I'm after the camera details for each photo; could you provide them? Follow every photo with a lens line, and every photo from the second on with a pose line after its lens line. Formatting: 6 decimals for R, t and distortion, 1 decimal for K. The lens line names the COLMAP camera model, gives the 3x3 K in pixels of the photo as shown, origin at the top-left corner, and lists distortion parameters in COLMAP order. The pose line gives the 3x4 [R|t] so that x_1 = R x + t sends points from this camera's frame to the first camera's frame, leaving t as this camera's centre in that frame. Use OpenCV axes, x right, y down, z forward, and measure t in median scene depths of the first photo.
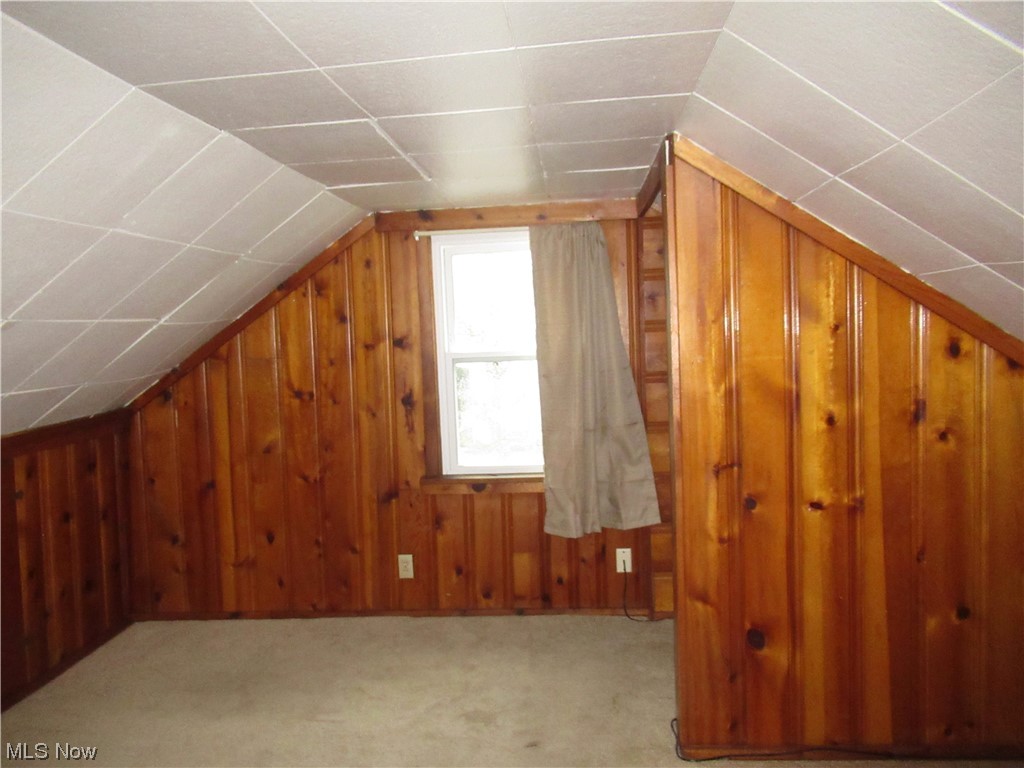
lens RADIAL K [[768.5, 0, 512.0], [0, 768.5, 384.0], [0, 0, 1]] dist [-0.003748, -0.002983]
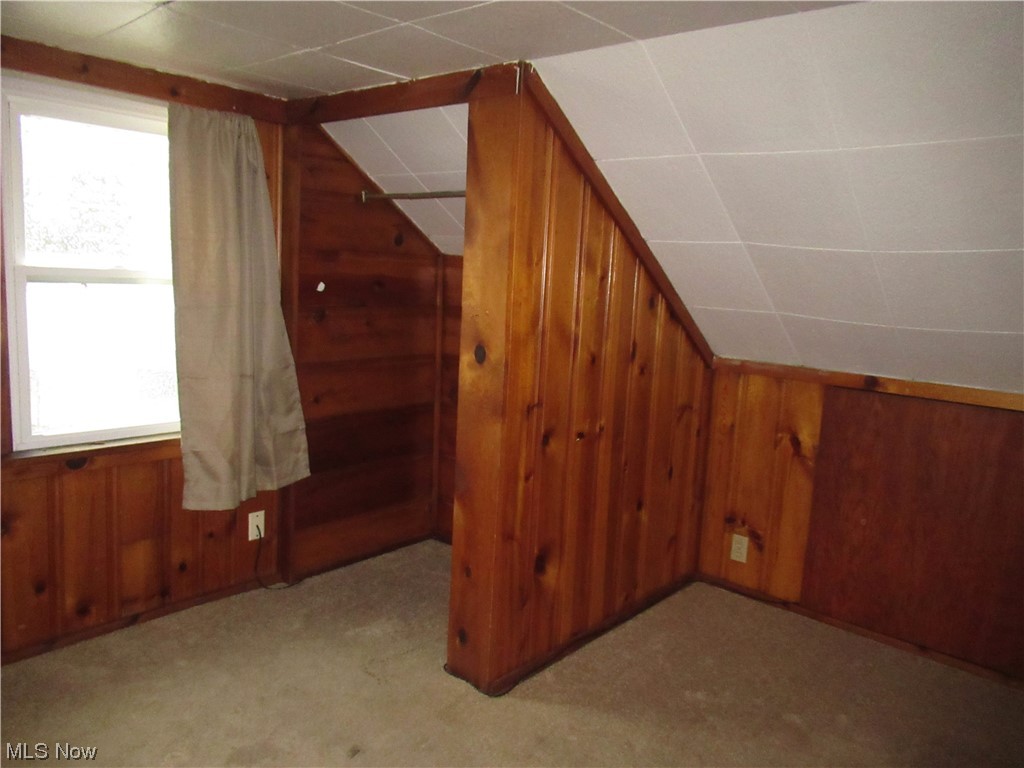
lens RADIAL K [[768.5, 0, 512.0], [0, 768.5, 384.0], [0, 0, 1]] dist [-0.003748, -0.002983]
pose [[0.585056, -0.047632, 0.809593, -0.389042], [-0.024408, 0.996787, 0.076284, -0.000842], [-0.810625, -0.064391, 0.582014, 0.287150]]
